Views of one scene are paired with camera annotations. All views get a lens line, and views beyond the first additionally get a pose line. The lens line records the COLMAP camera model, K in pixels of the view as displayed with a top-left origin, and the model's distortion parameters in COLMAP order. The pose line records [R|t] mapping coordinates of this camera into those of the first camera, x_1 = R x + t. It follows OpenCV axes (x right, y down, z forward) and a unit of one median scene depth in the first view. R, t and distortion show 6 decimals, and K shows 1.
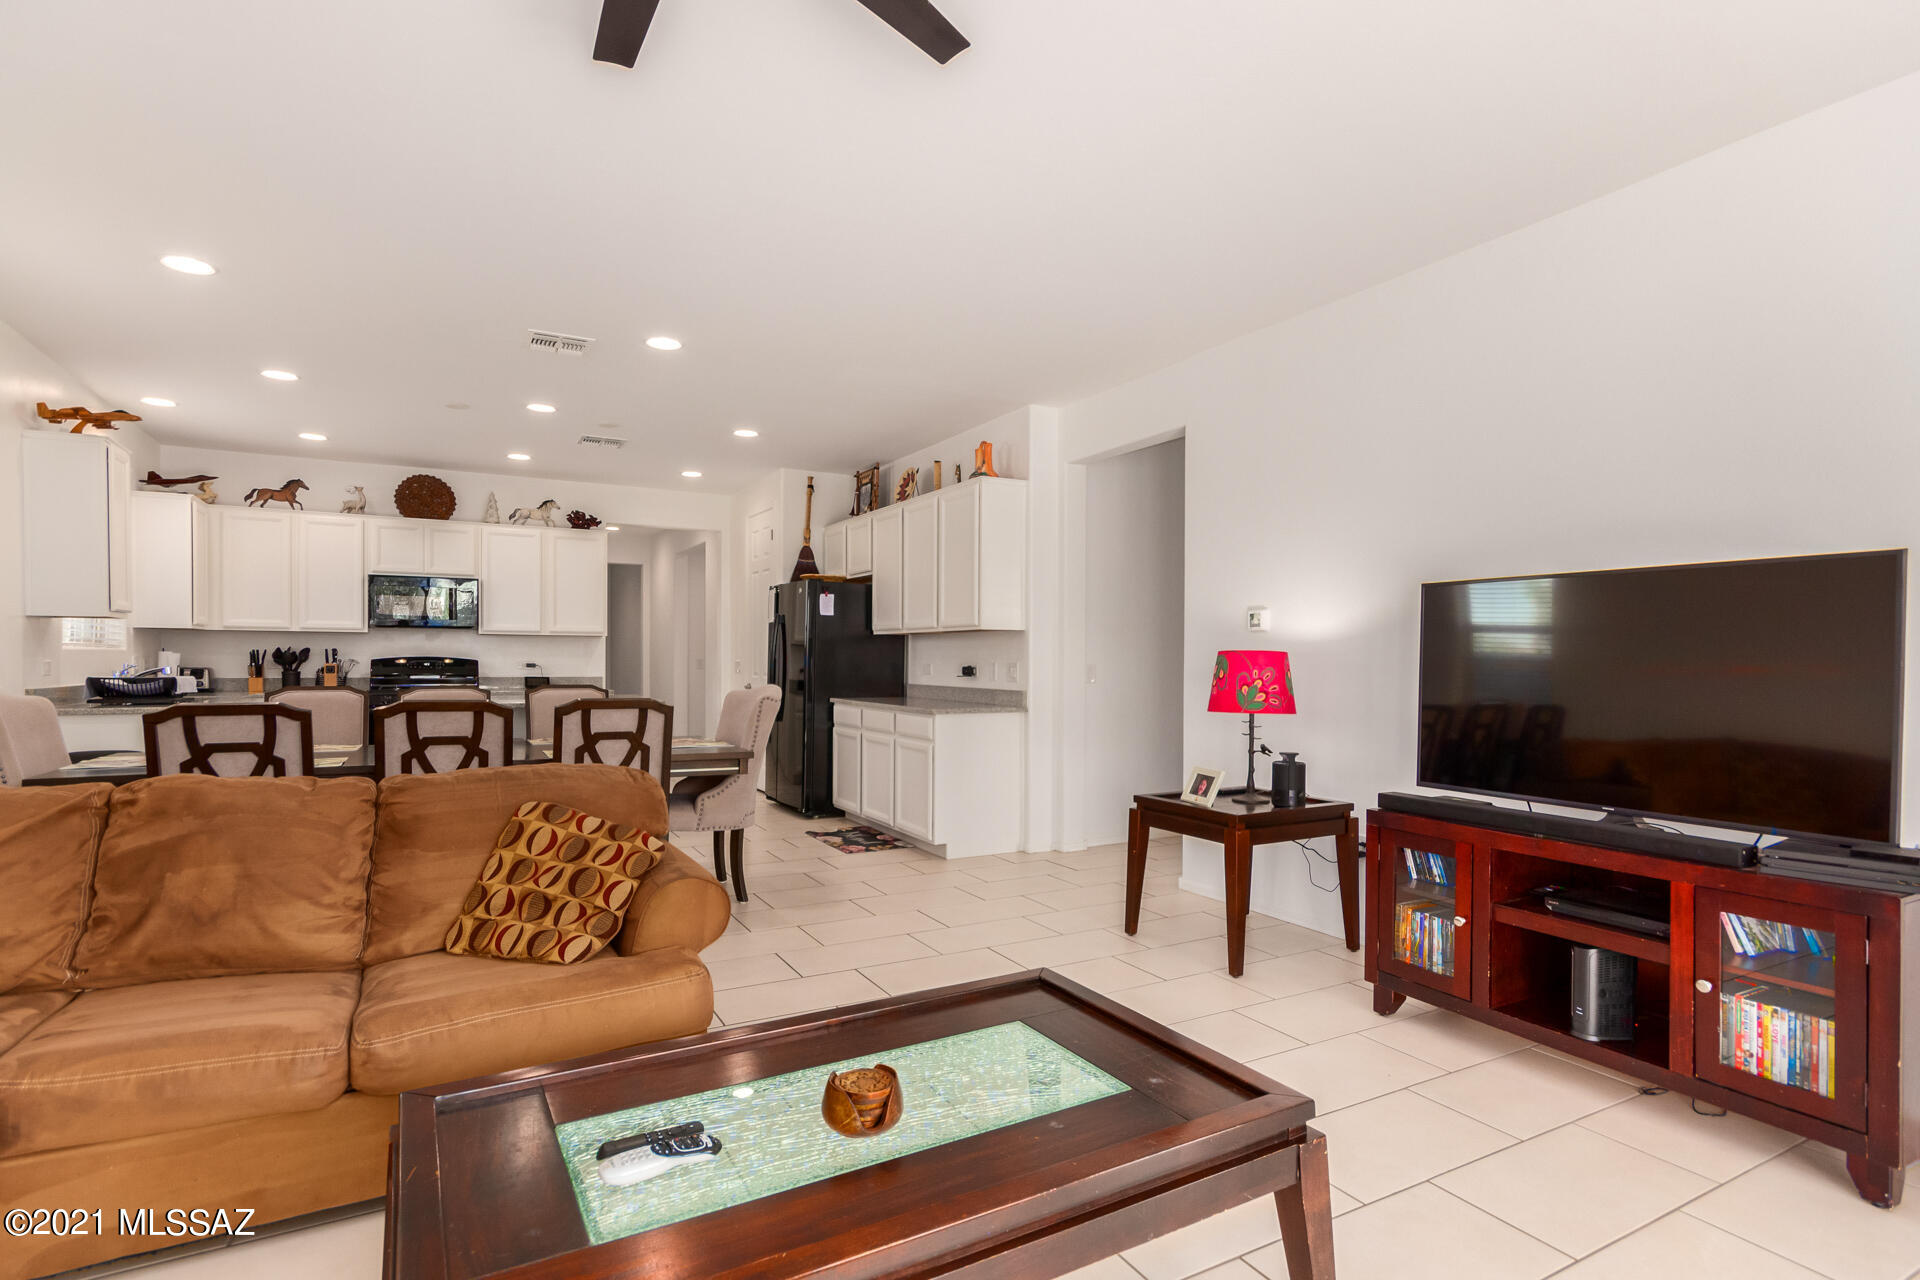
lens RADIAL K [[933.6, 0, 982.2], [0, 933.6, 672.2], [0, 0, 1]] dist [-0.012105, -0.000009]
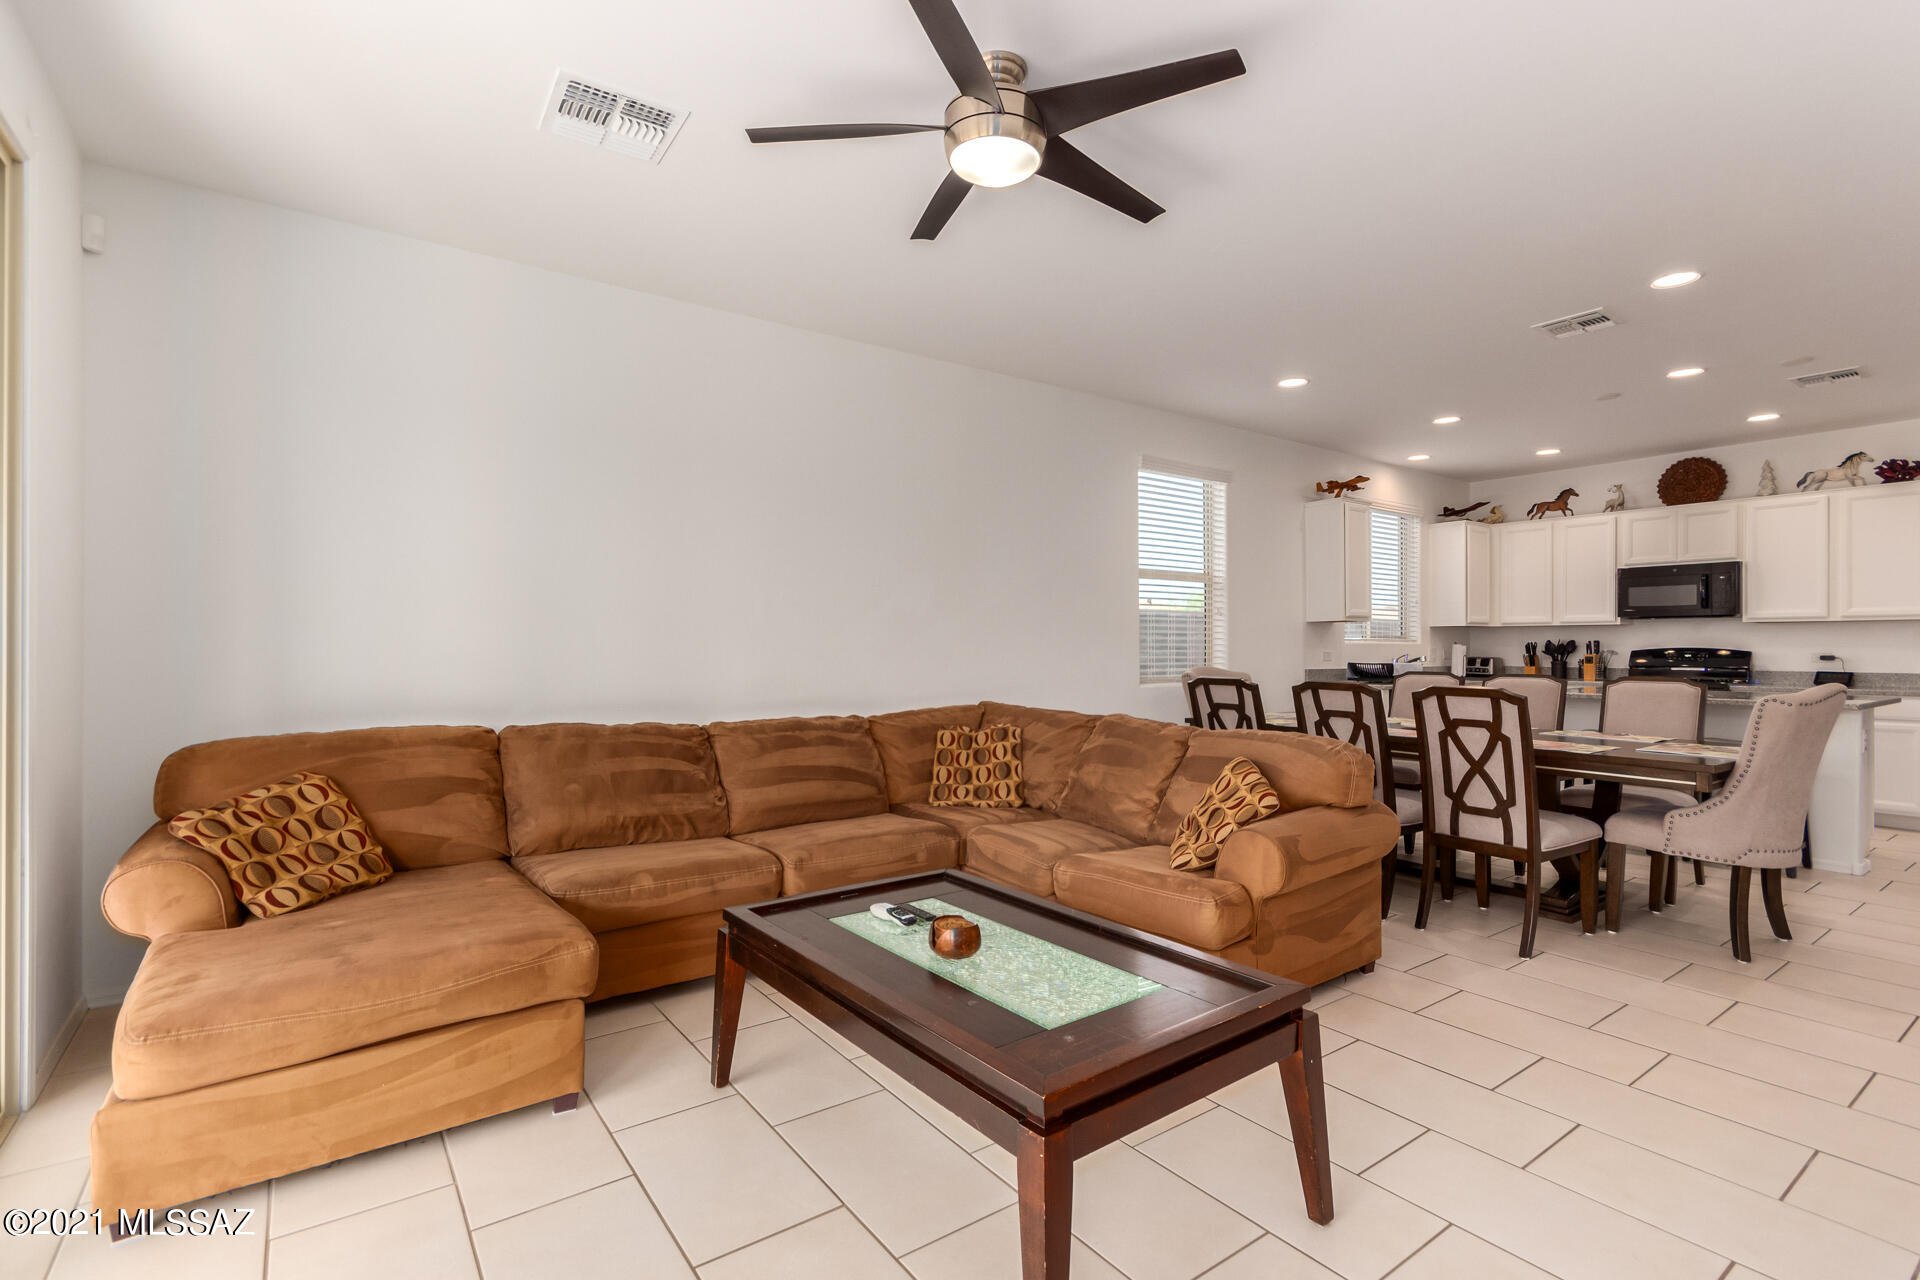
lens RADIAL K [[908.6, 0, 960.3], [0, 908.6, 648.3], [0, 0, 1]] dist [0.000969, -0.001428]
pose [[0.098108, -0.004937, -0.995164, 0.273566], [-0.013828, 0.999884, -0.006324, -0.000042], [0.995080, 0.014382, 0.098028, 0.173123]]
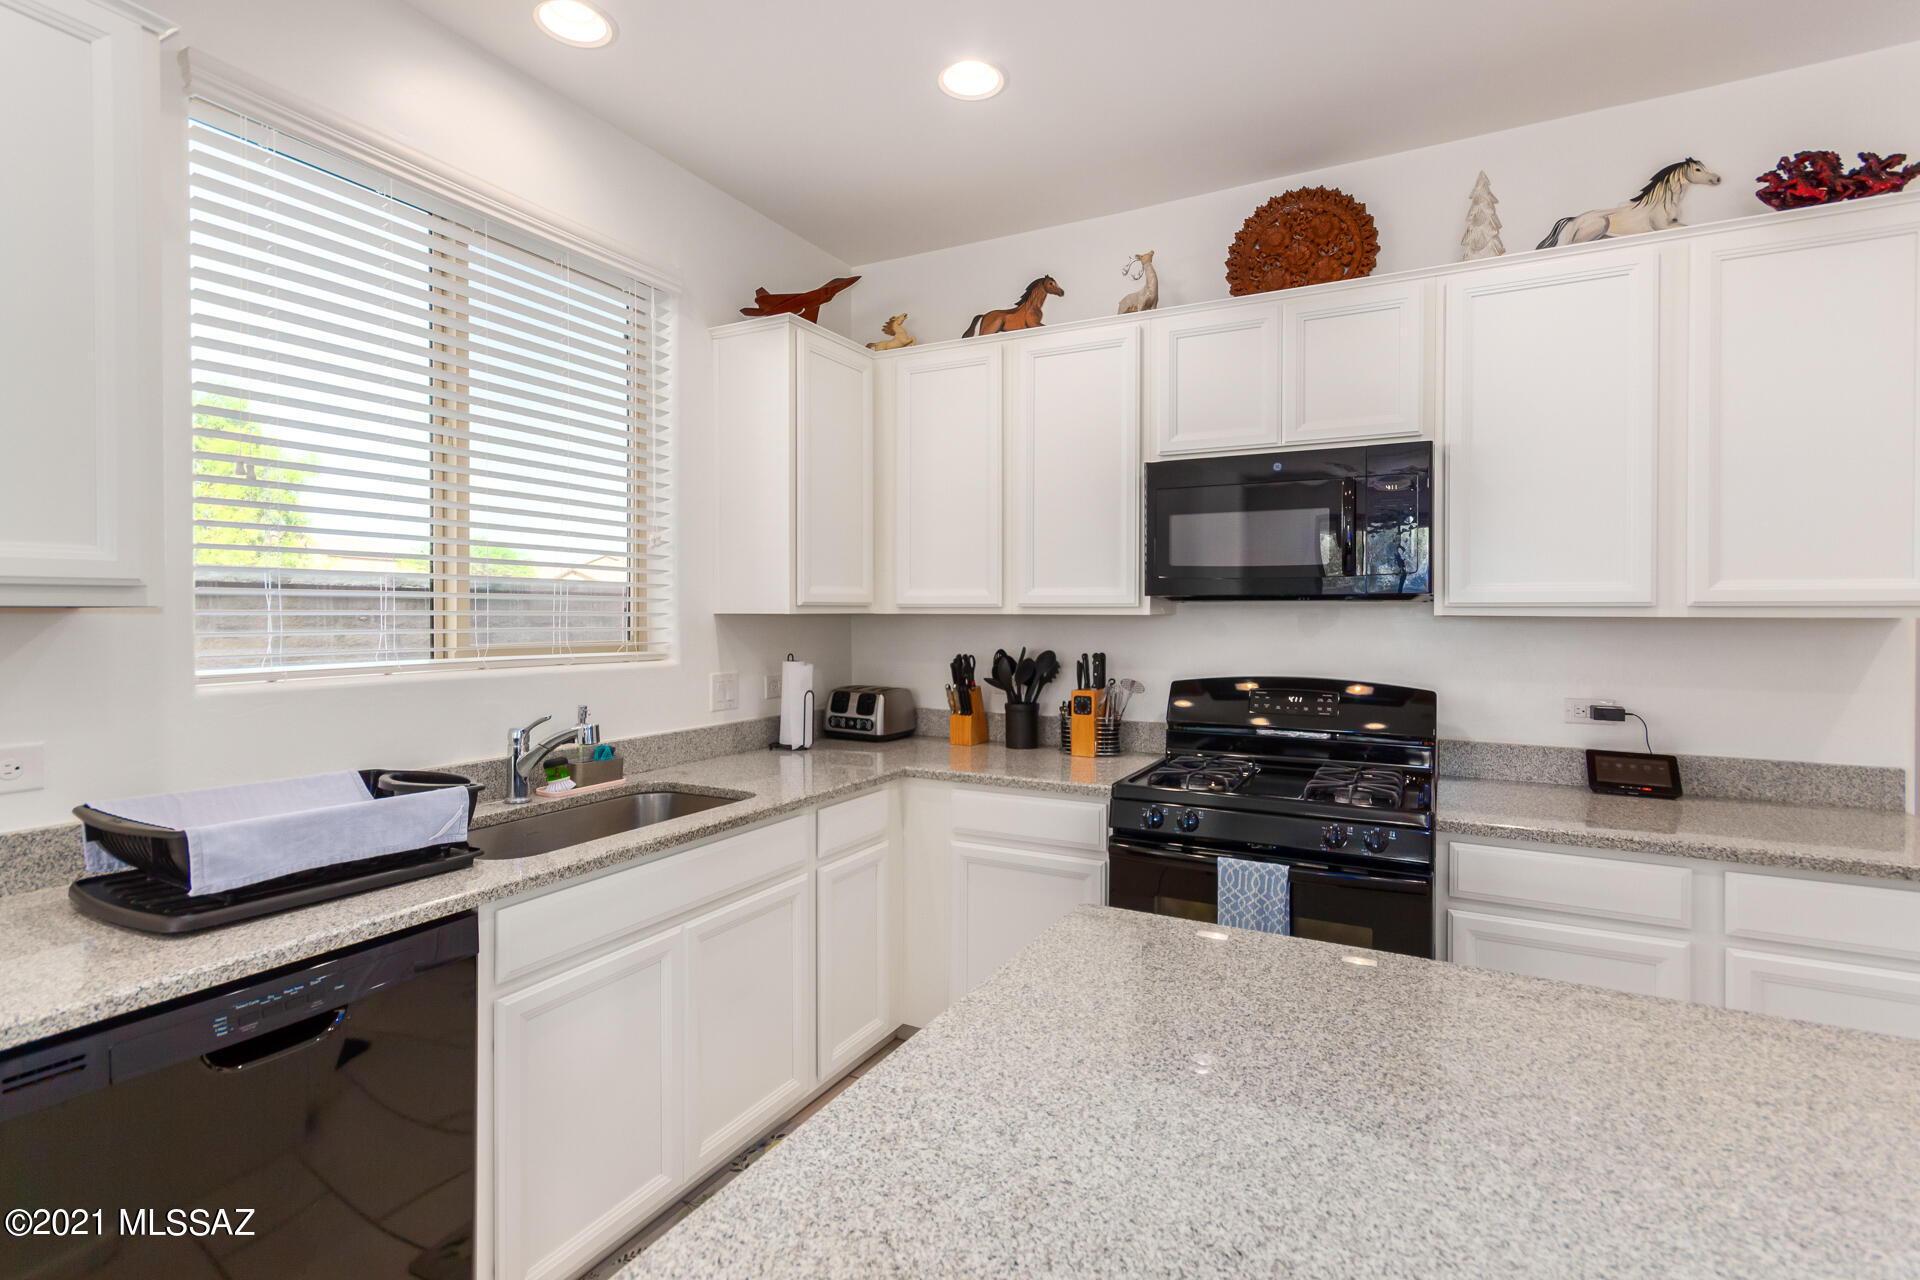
lens RADIAL K [[900.4, 0, 994.3], [0, 900.4, 619.8], [0, 0, 1]] dist [0.000980, 0.000654]
pose [[0.546258, 0.002458, -0.837613, -0.388984], [-0.011029, 0.999930, -0.004258, -0.039110], [0.837544, 0.011564, 0.546247, 0.749786]]
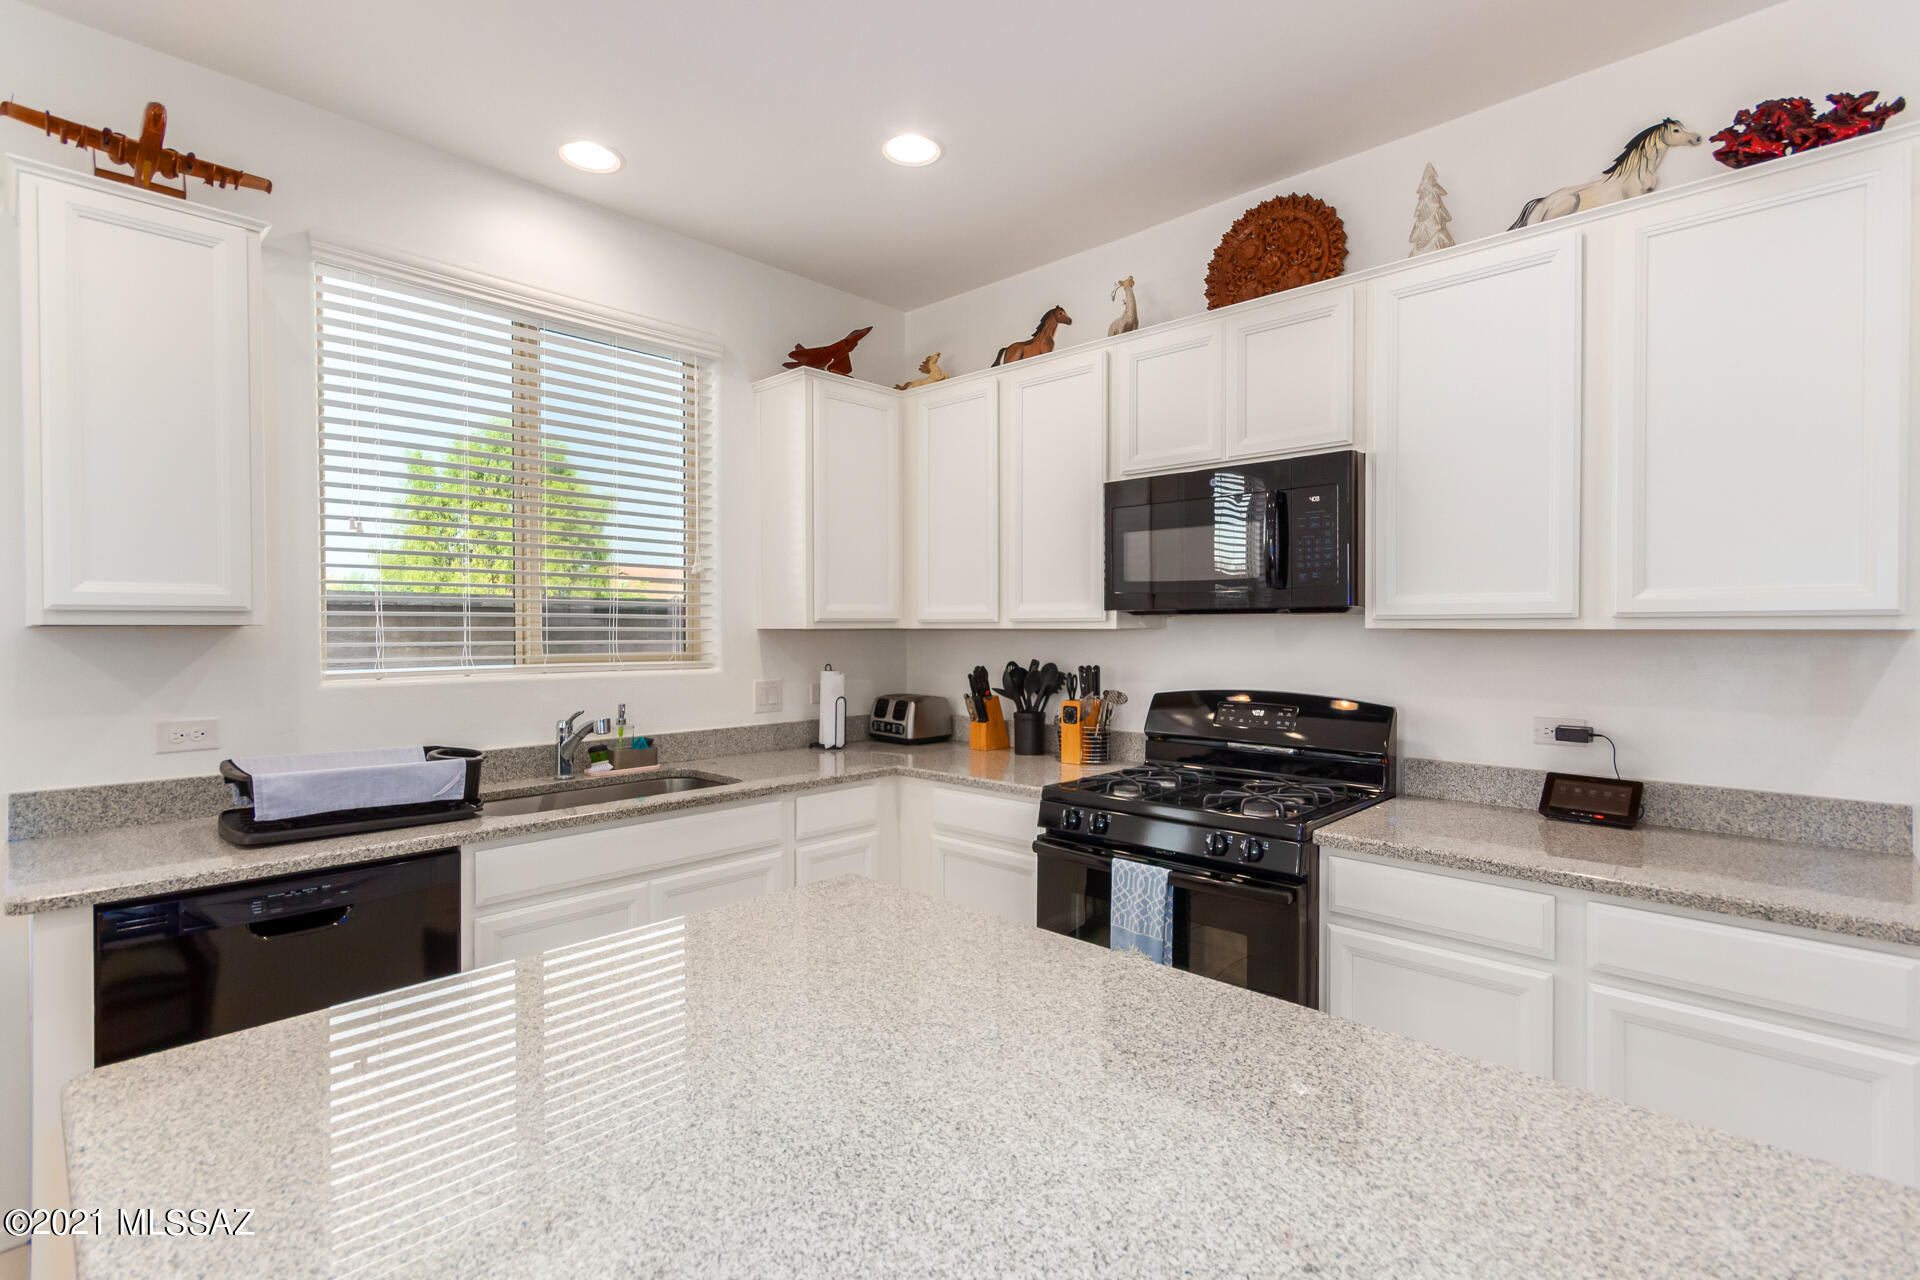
lens RADIAL K [[909.0, 0, 991.6], [0, 909.0, 638.8], [0, 0, 1]] dist [0.001147, 0.000447]
pose [[0.298398, 0.005940, -0.954423, -0.307117], [-0.010507, 0.999940, 0.002938, -0.039710], [0.954384, 0.009151, 0.298443, 0.840442]]
